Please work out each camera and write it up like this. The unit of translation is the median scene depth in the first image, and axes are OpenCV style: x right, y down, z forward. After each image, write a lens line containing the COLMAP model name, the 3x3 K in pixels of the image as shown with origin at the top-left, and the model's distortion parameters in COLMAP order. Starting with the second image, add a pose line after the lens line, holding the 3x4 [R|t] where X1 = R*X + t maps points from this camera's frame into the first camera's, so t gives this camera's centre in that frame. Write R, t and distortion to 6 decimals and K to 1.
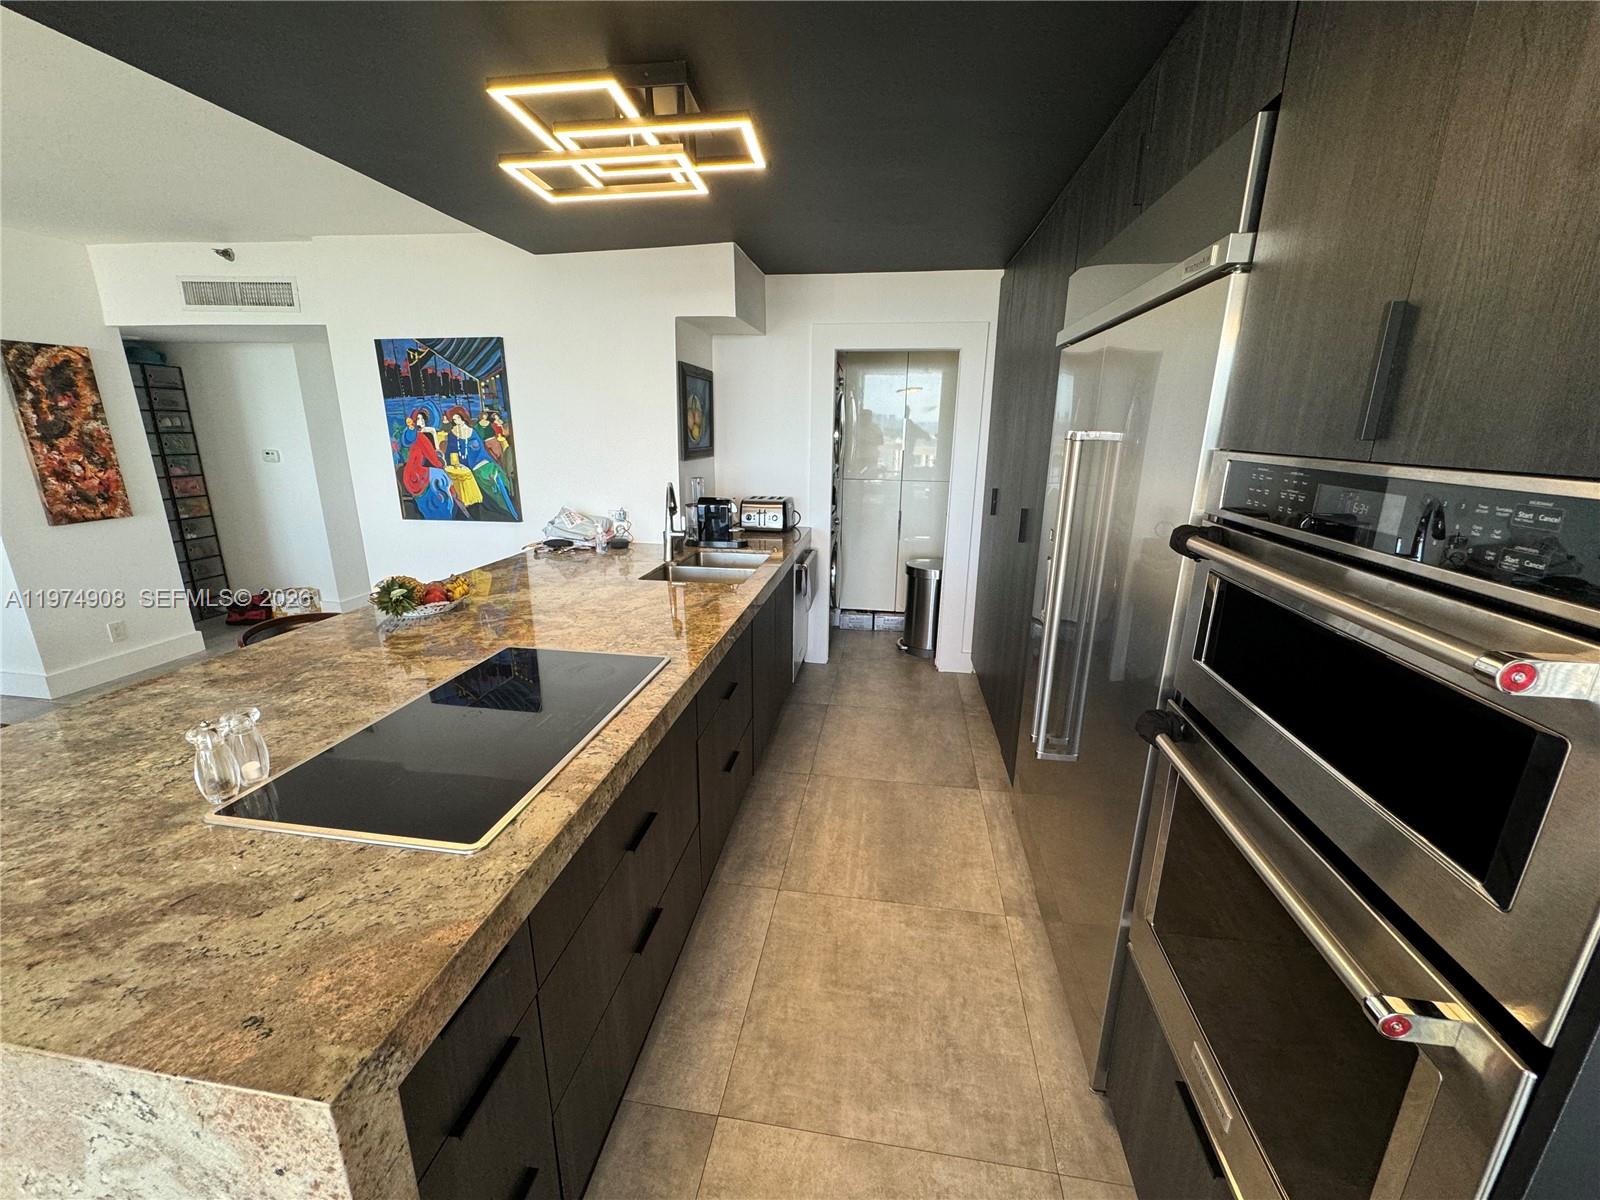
lens RADIAL K [[637.2, 0, 802.9], [0, 637.2, 601.2], [0, 0, 1]] dist [-0.002359, 0.000582]
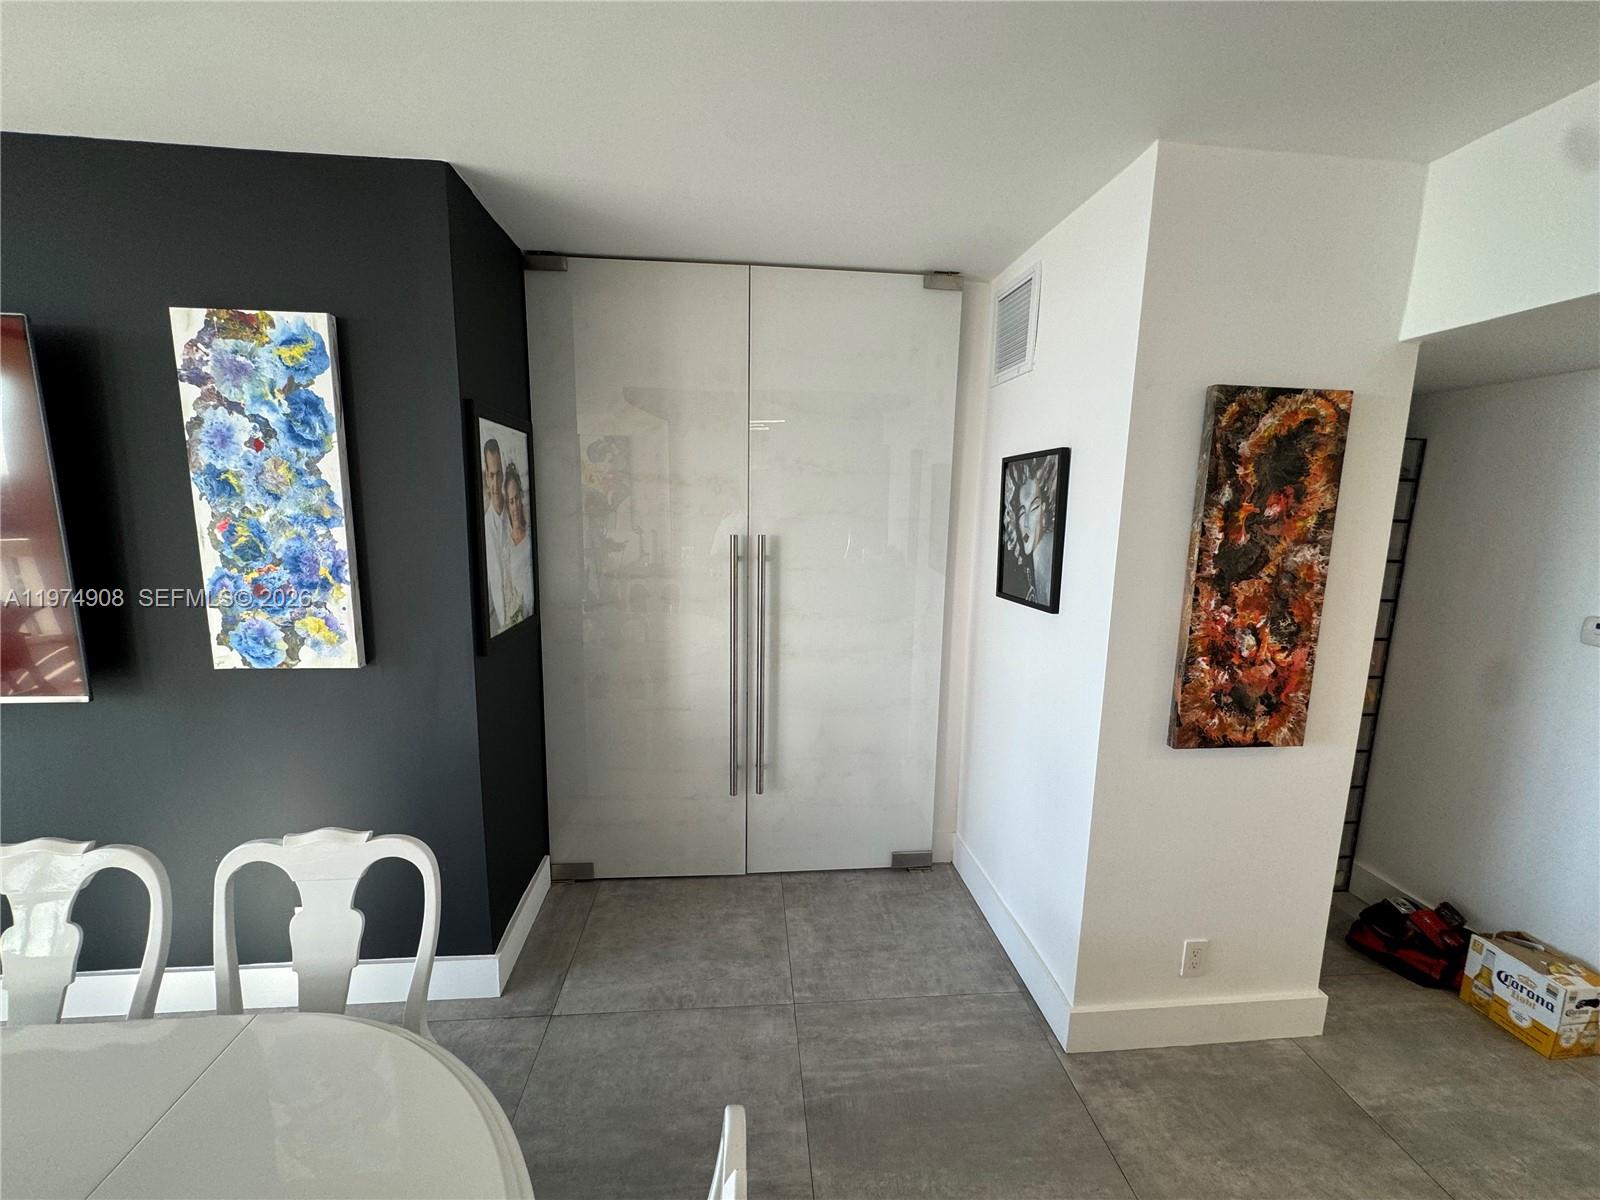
lens RADIAL K [[637.2, 0, 802.3], [0, 637.2, 596.7], [0, 0, 1]] dist [-0.002359, 0.000582]
pose [[0.242415, 0.135710, -0.960634, -0.879943], [-0.279254, 0.958023, 0.064872, -0.204680], [0.929114, 0.252535, 0.270137, 0.631762]]
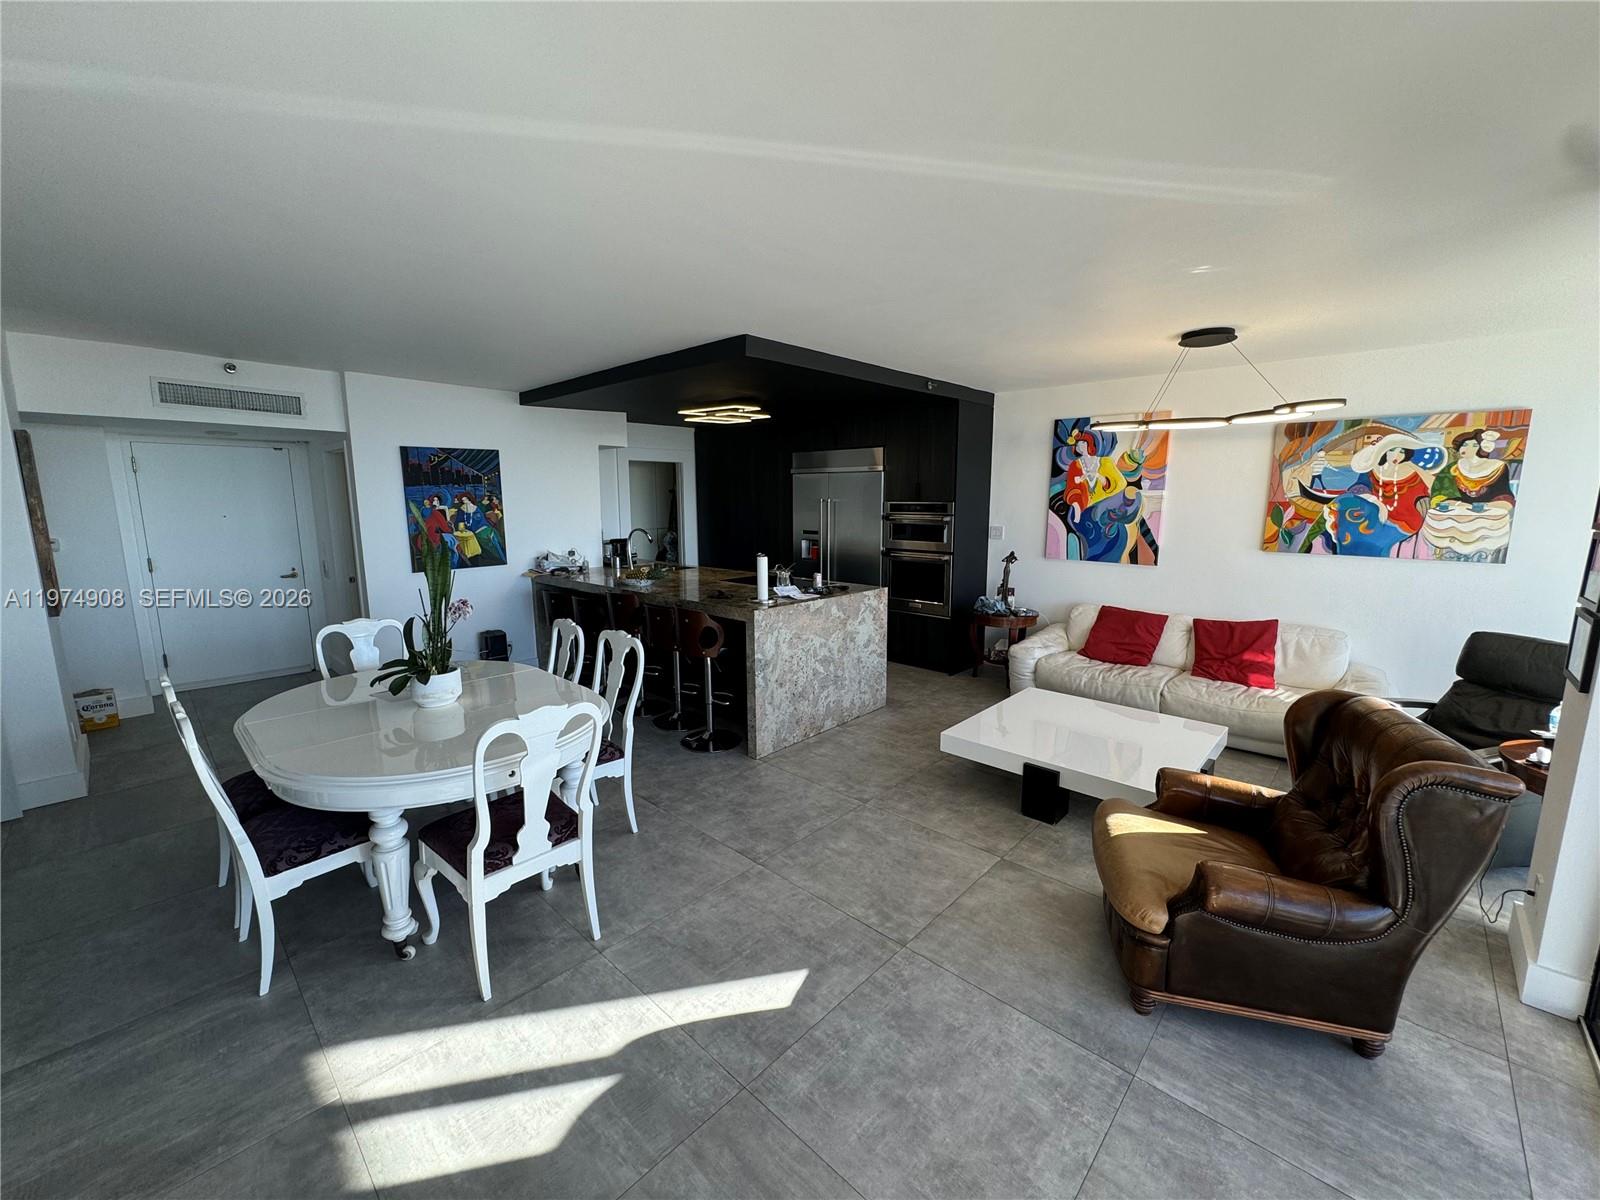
lens RADIAL K [[637.2, 0, 811.6], [0, 637.2, 598.5], [0, 0, 1]] dist [-0.002359, 0.000582]
pose [[0.556191, -0.145198, 0.818272, -1.486646], [0.232779, 0.972424, 0.014328, 0.119778], [-0.797788, 0.182507, 0.574653, -0.520823]]
